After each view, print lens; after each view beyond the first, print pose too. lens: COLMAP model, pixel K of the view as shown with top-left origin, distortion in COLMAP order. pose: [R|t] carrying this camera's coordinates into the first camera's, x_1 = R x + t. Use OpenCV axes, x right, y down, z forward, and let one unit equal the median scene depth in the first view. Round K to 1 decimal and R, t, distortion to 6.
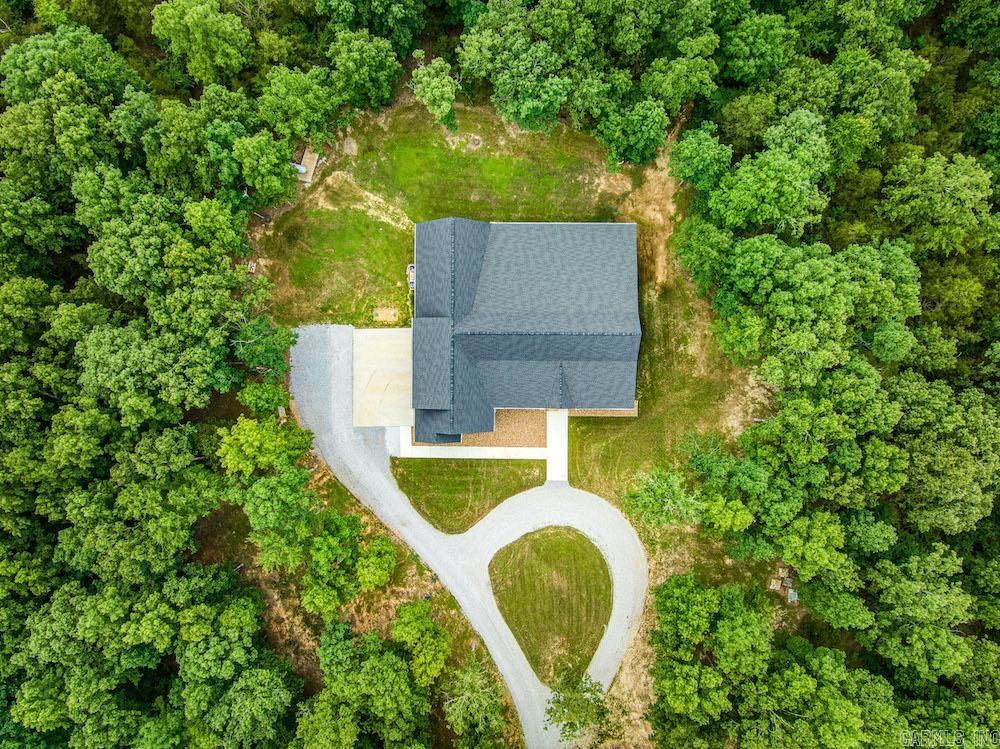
lens RADIAL K [[689.6, 0, 504.5], [0, 689.6, 378.2], [0, 0, 1]] dist [-0.013344, -0.037579]
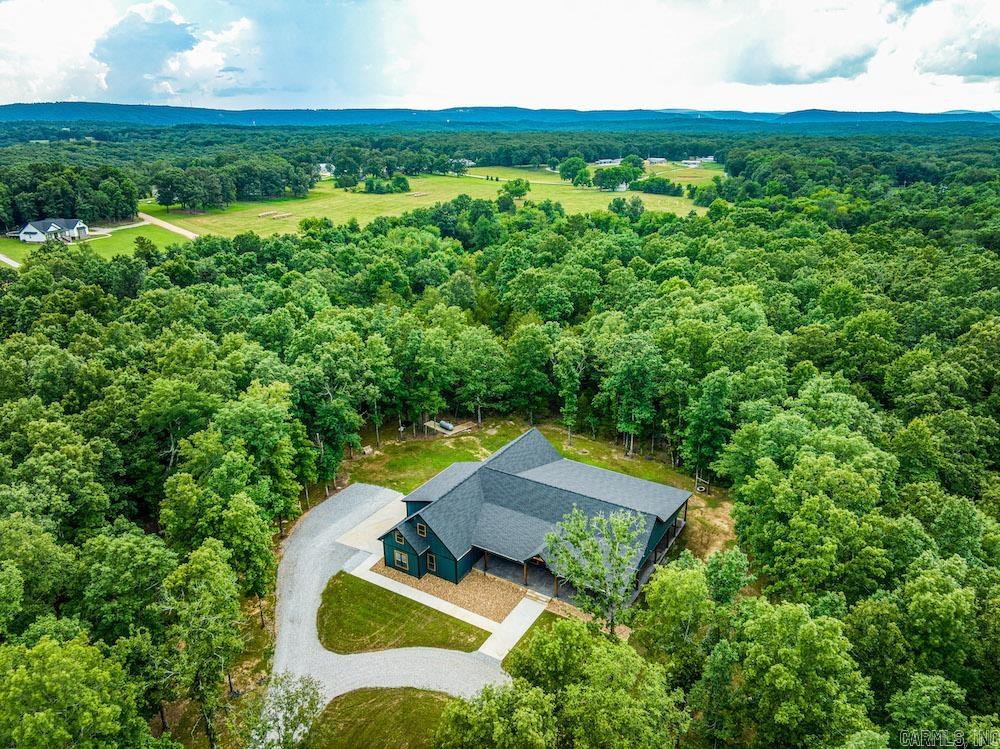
lens RADIAL K [[689.6, 0, 504.5], [0, 689.6, 378.2], [0, 0, 1]] dist [-0.013344, -0.037579]
pose [[0.857078, 0.177813, -0.483529, 0.388551], [-0.515145, 0.283738, -0.808776, 0.643066], [-0.006615, 0.942271, 0.334785, 0.482683]]
